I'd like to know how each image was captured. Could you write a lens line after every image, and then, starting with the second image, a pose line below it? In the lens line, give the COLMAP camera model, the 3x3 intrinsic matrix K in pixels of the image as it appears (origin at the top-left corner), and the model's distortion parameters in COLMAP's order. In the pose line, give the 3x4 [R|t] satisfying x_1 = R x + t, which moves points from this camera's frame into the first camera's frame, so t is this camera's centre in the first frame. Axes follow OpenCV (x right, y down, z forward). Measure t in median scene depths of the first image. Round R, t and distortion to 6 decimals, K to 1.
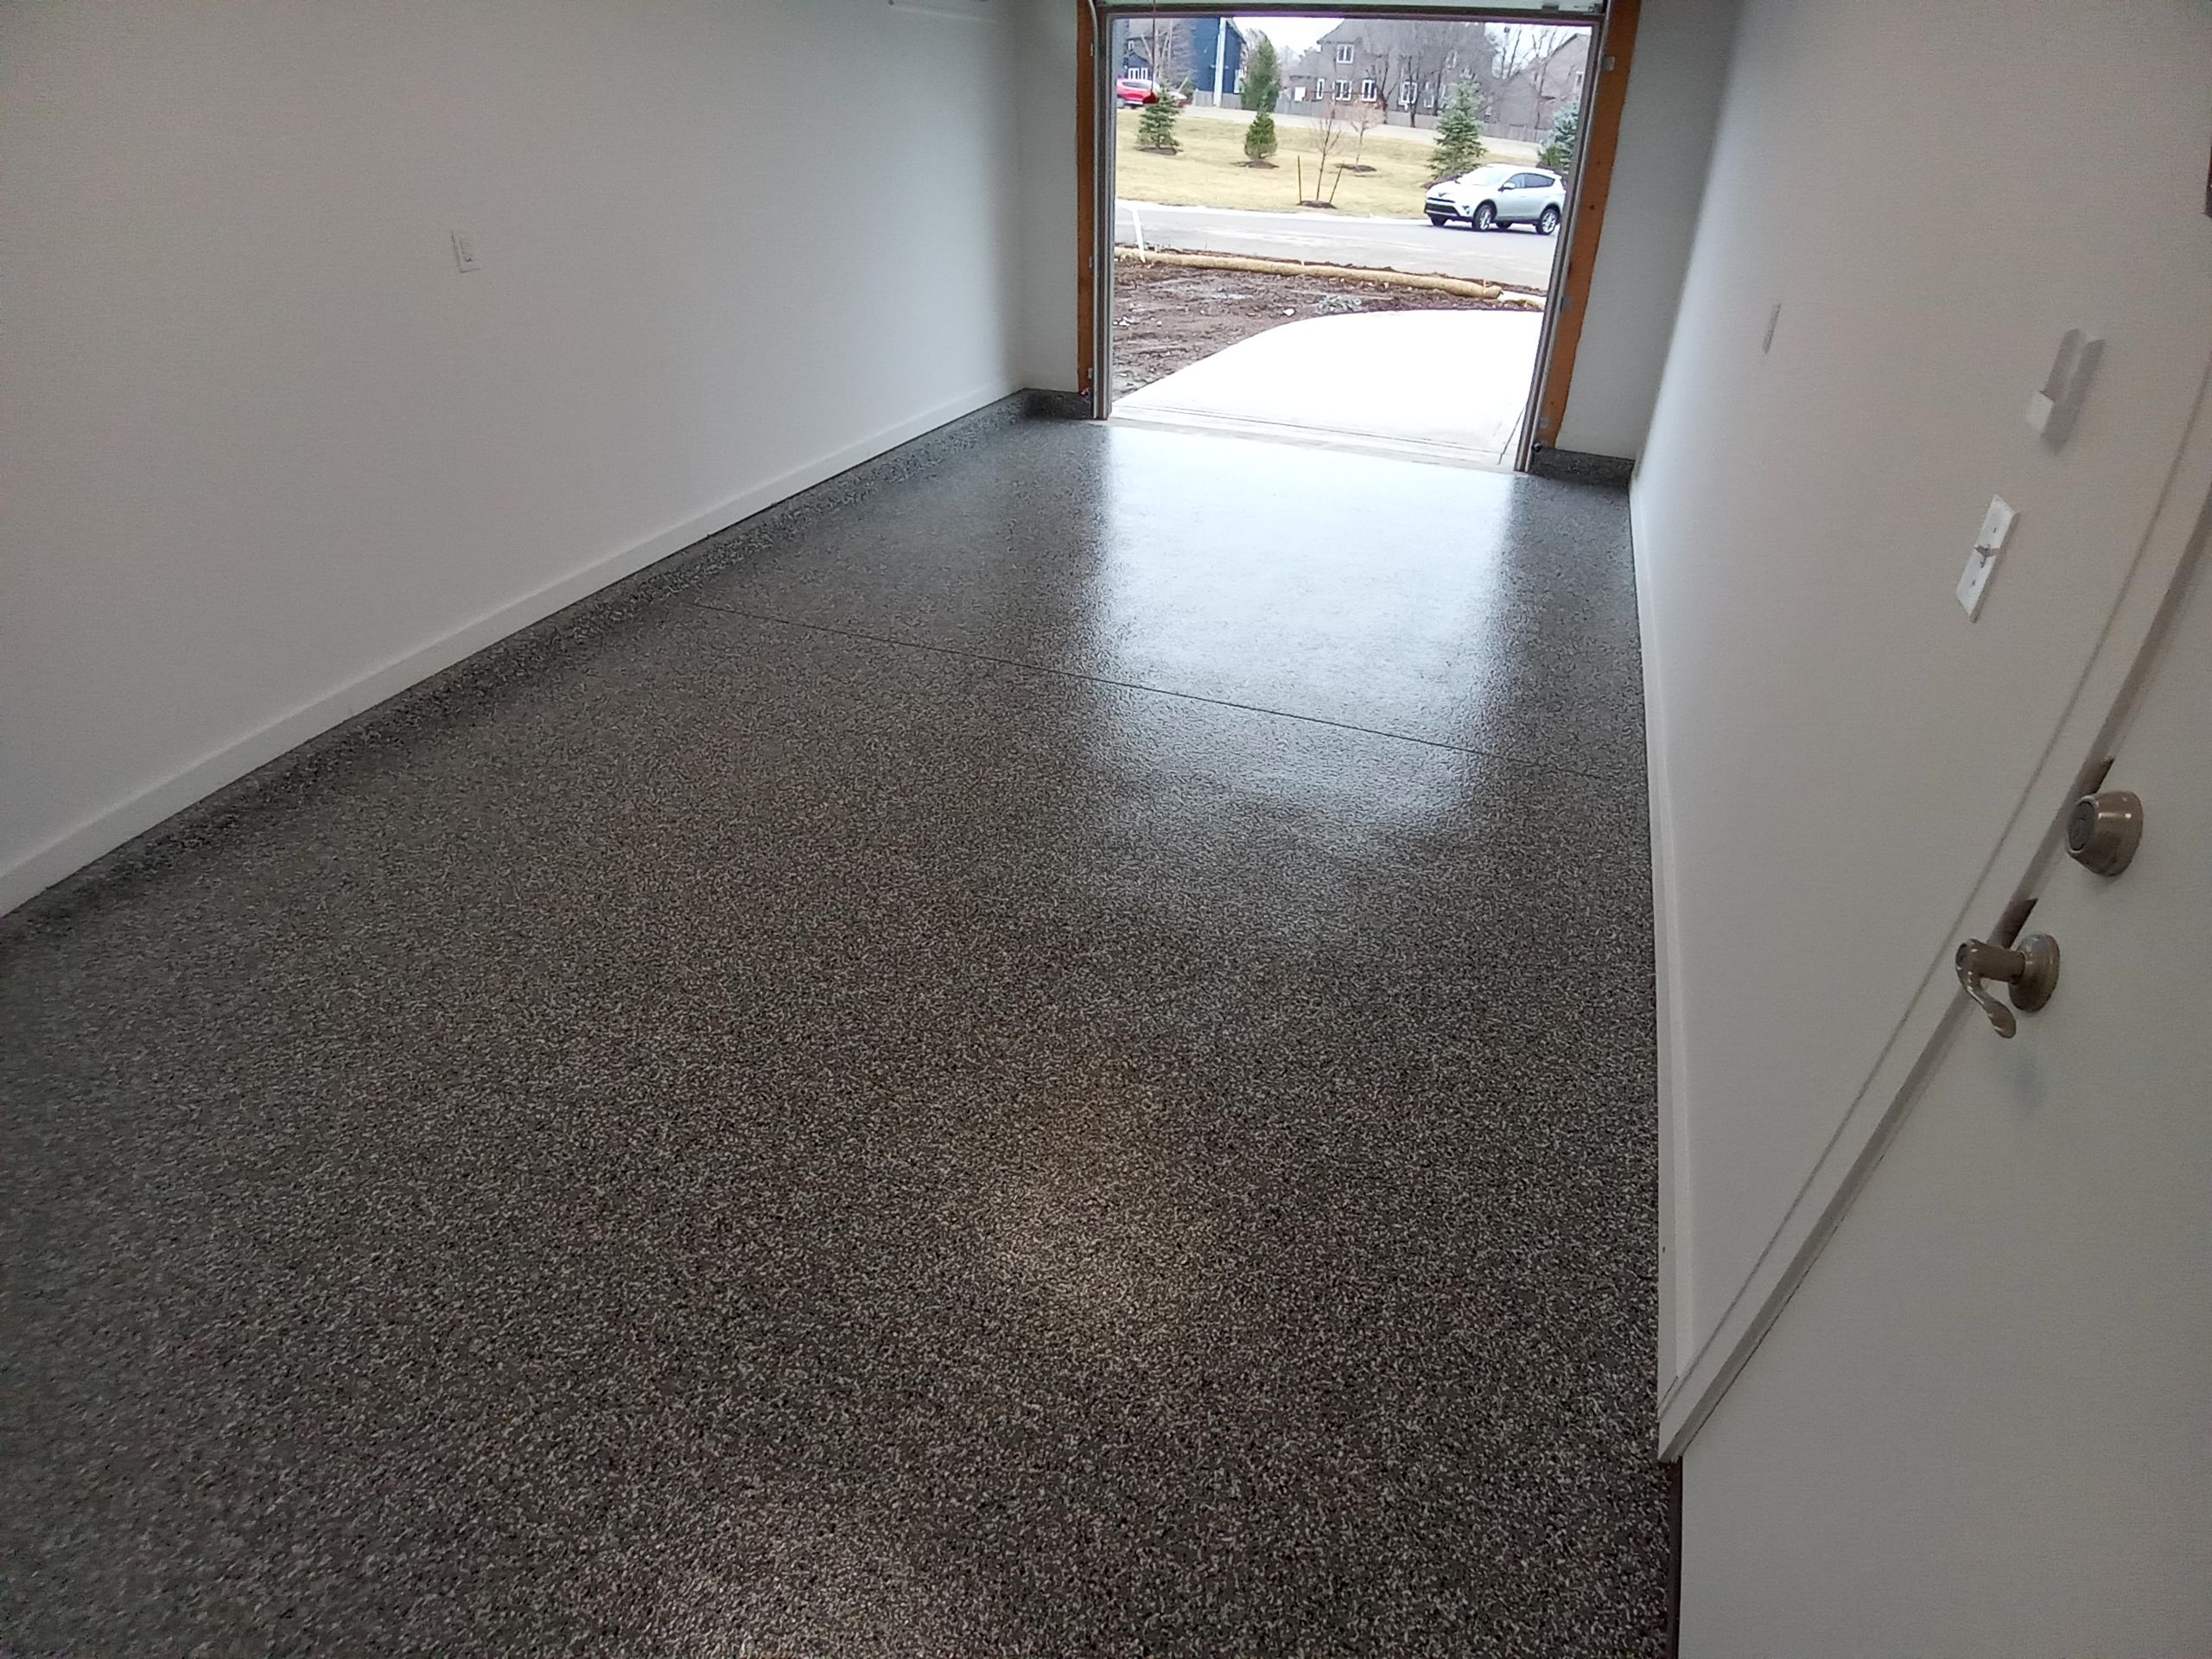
lens RADIAL K [[1098.5, 0, 1105.1], [0, 1098.5, 844.5], [0, 0, 1]] dist [-0.094155, 0.001106]
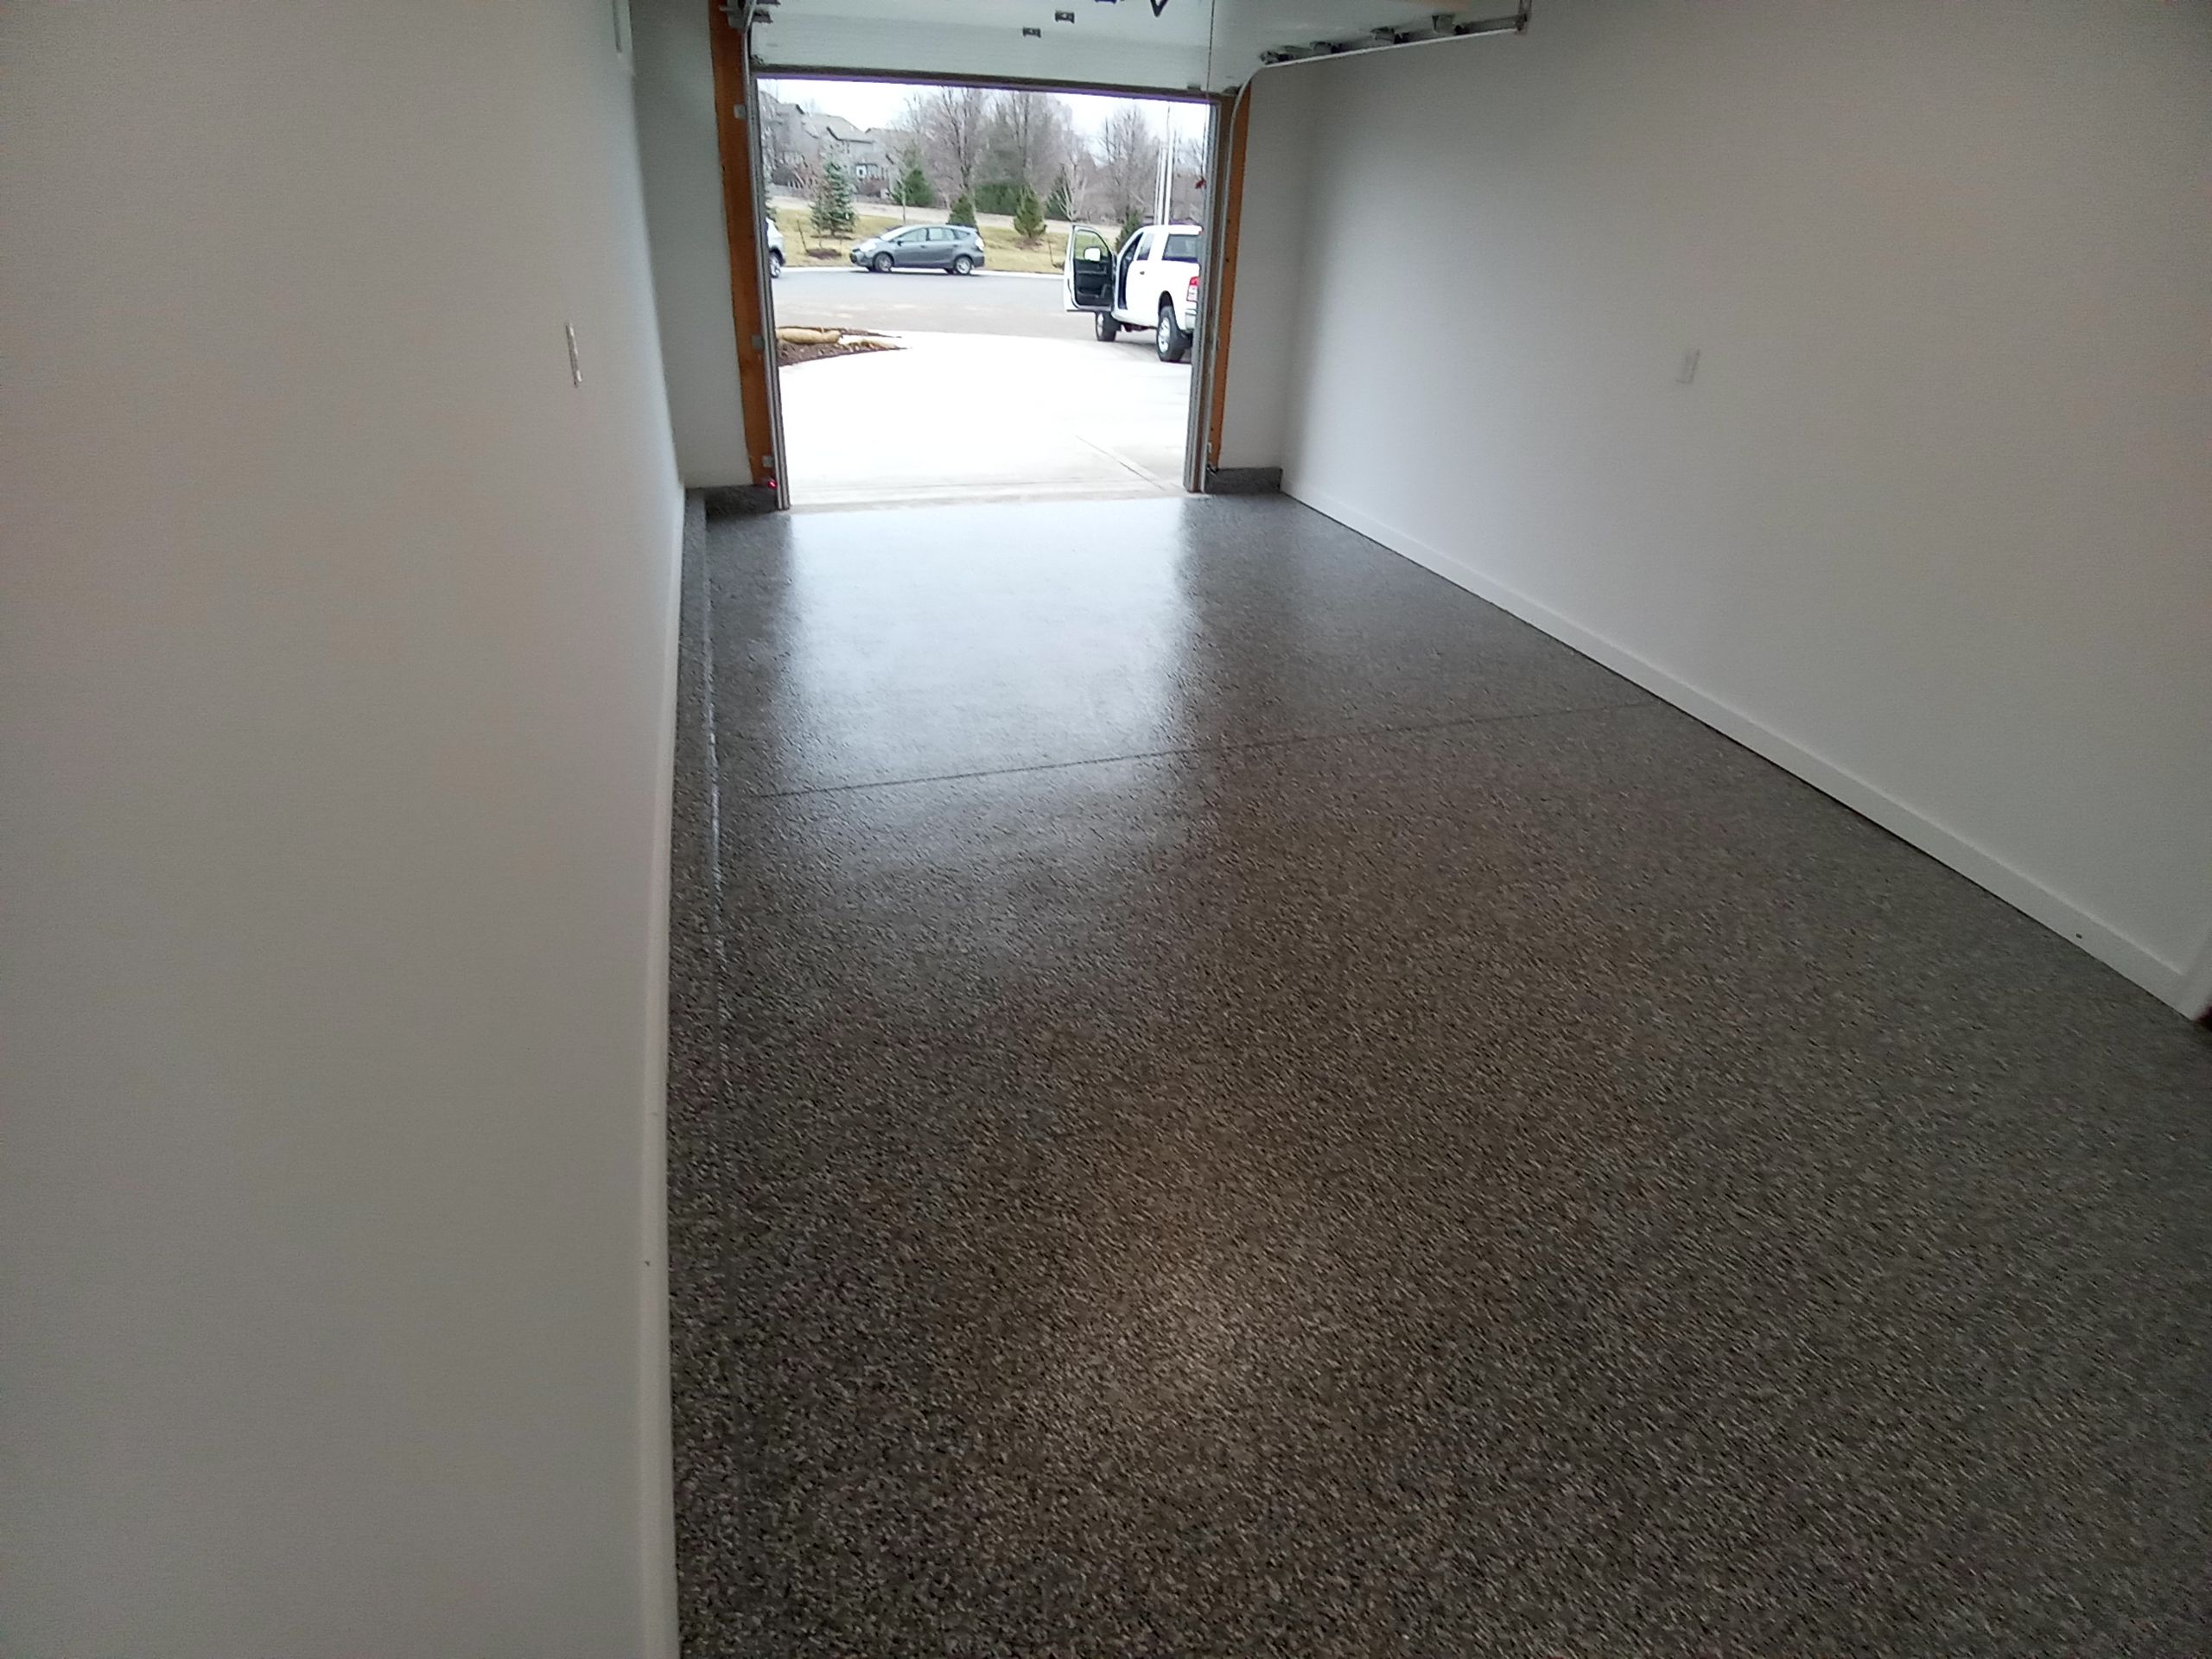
lens RADIAL K [[1098.5, 0, 1104.3], [0, 1098.5, 841.3], [0, 0, 1]] dist [-0.094155, 0.001106]
pose [[0.767840, -0.314143, 0.558333, -0.443090], [0.334434, 0.939897, 0.068901, -0.113505], [-0.546420, 0.133820, 0.826751, 0.151828]]
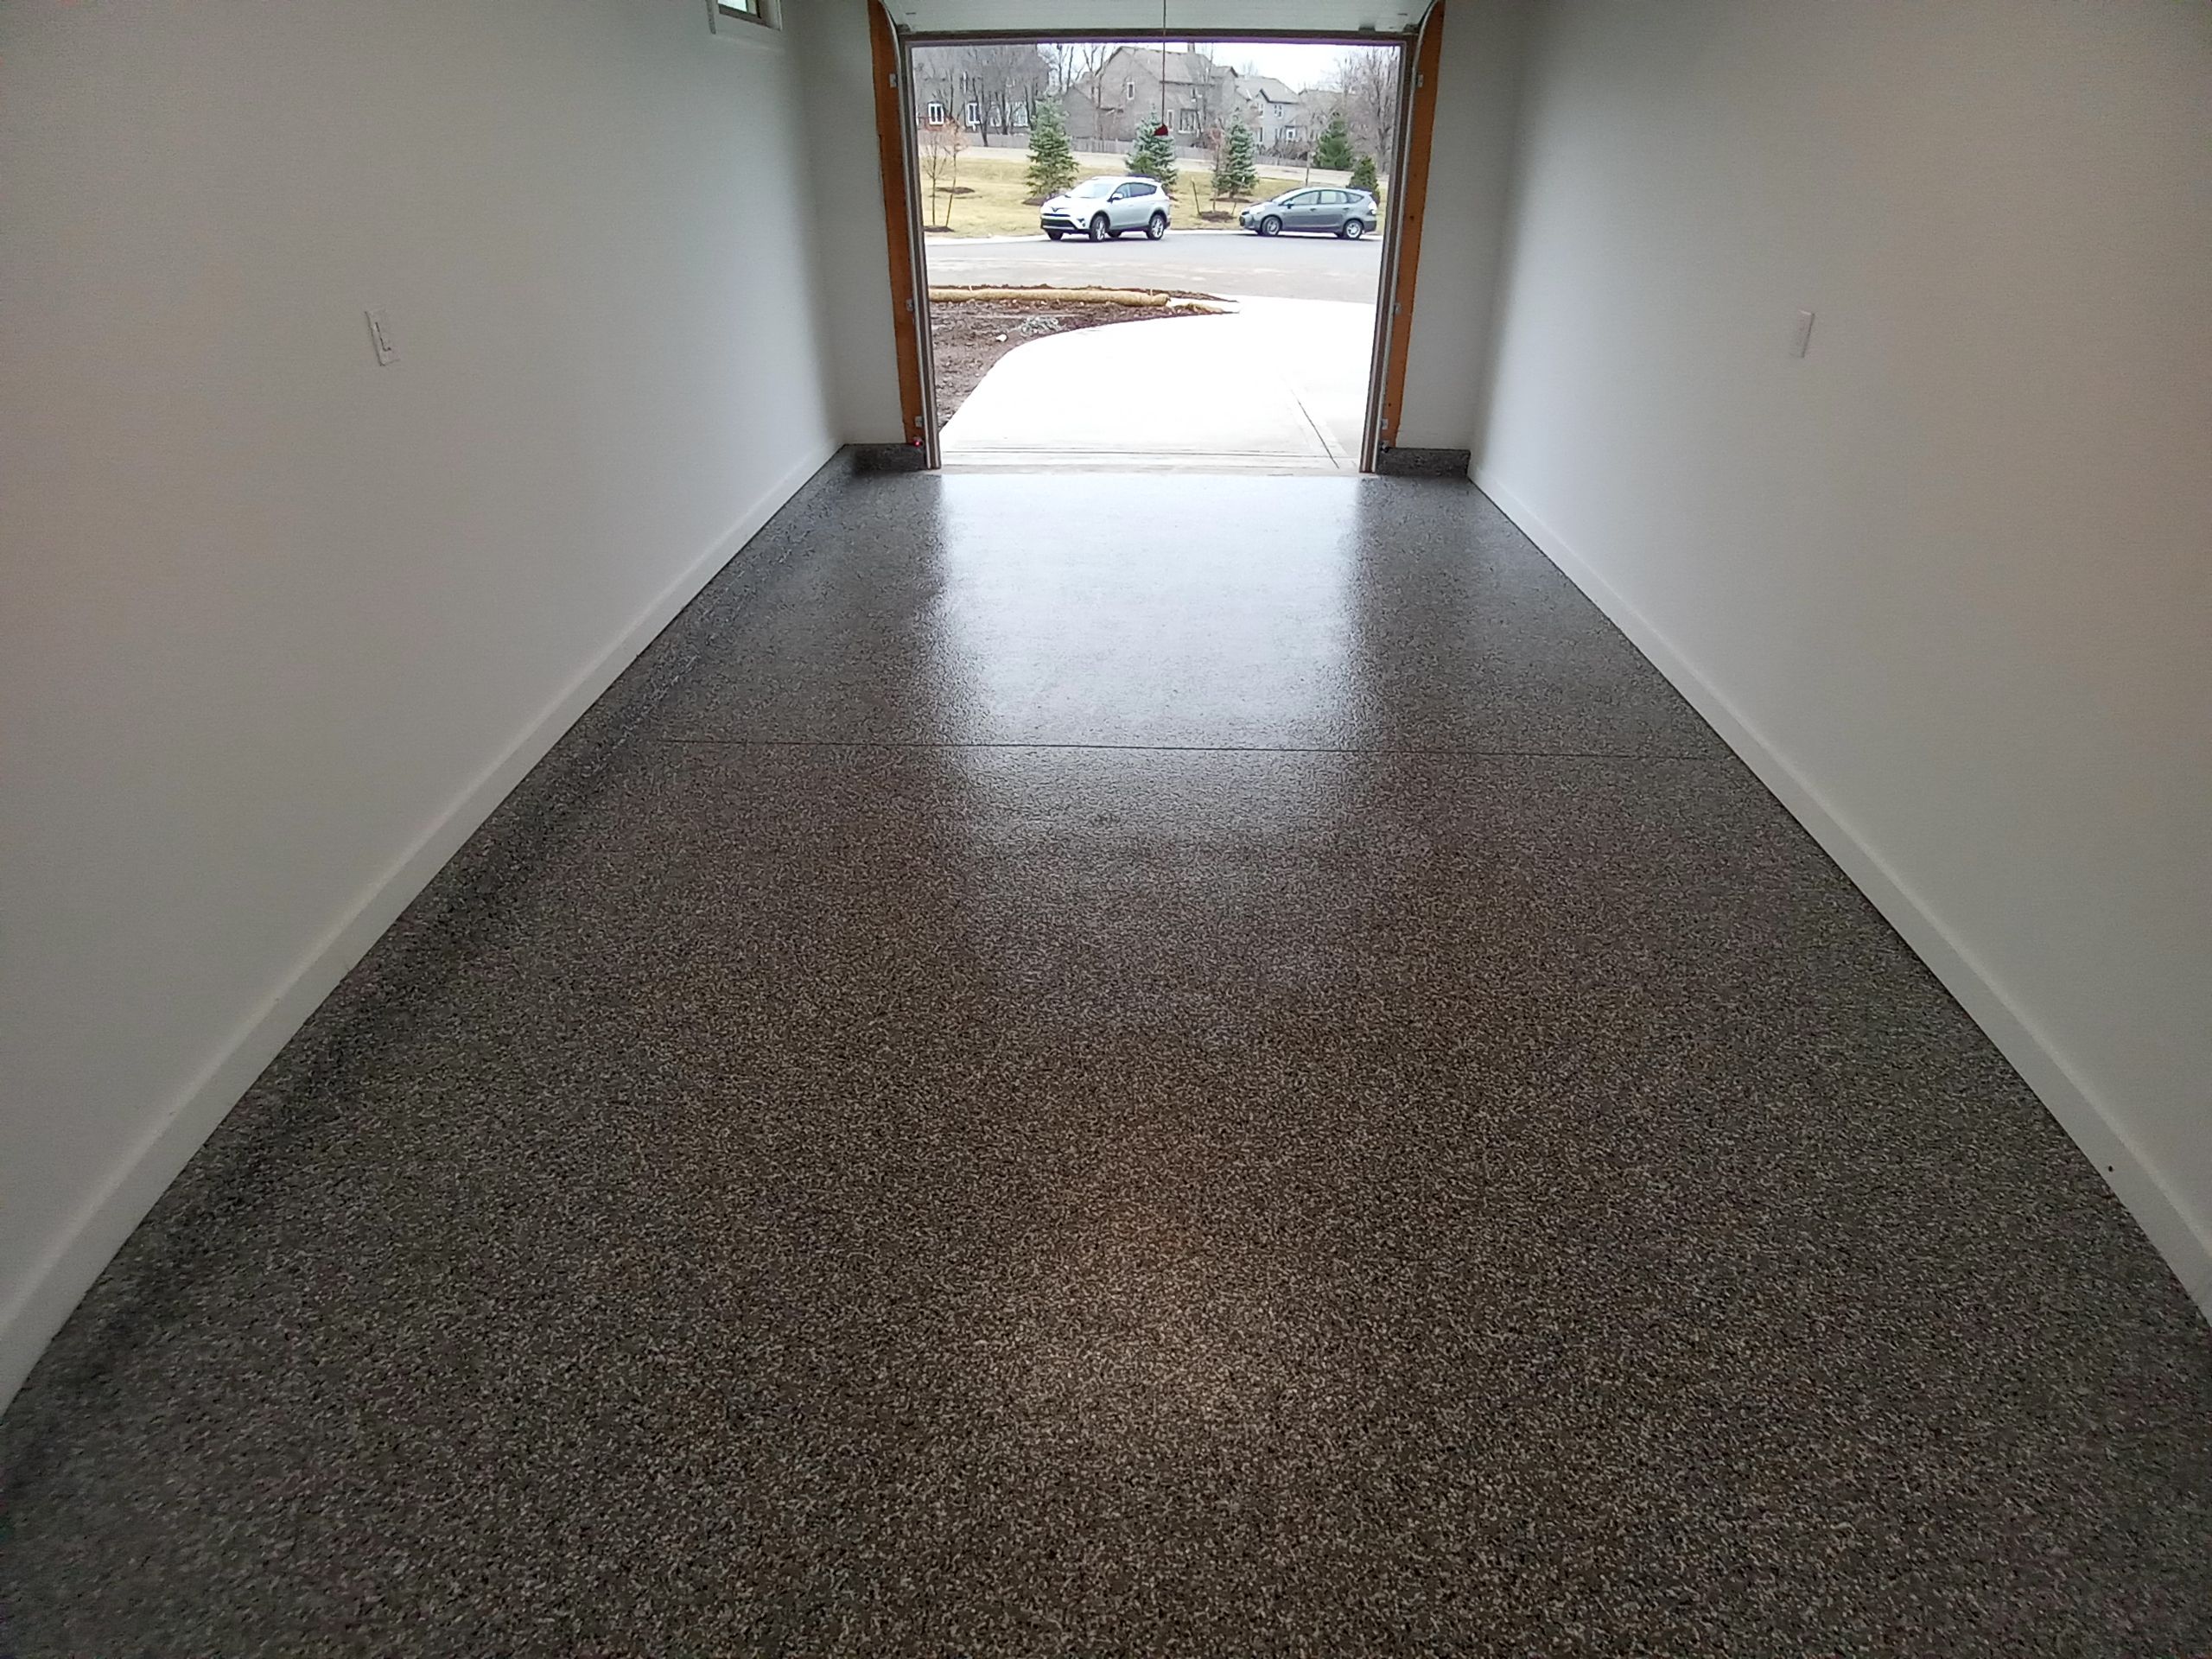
lens RADIAL K [[1098.5, 0, 1105.7], [0, 1098.5, 841.5], [0, 0, 1]] dist [-0.094155, 0.001106]
pose [[0.940234, -0.199231, 0.276166, -0.213113], [0.204915, 0.978743, 0.008431, -0.058006], [-0.271975, 0.048664, 0.961073, 0.075410]]
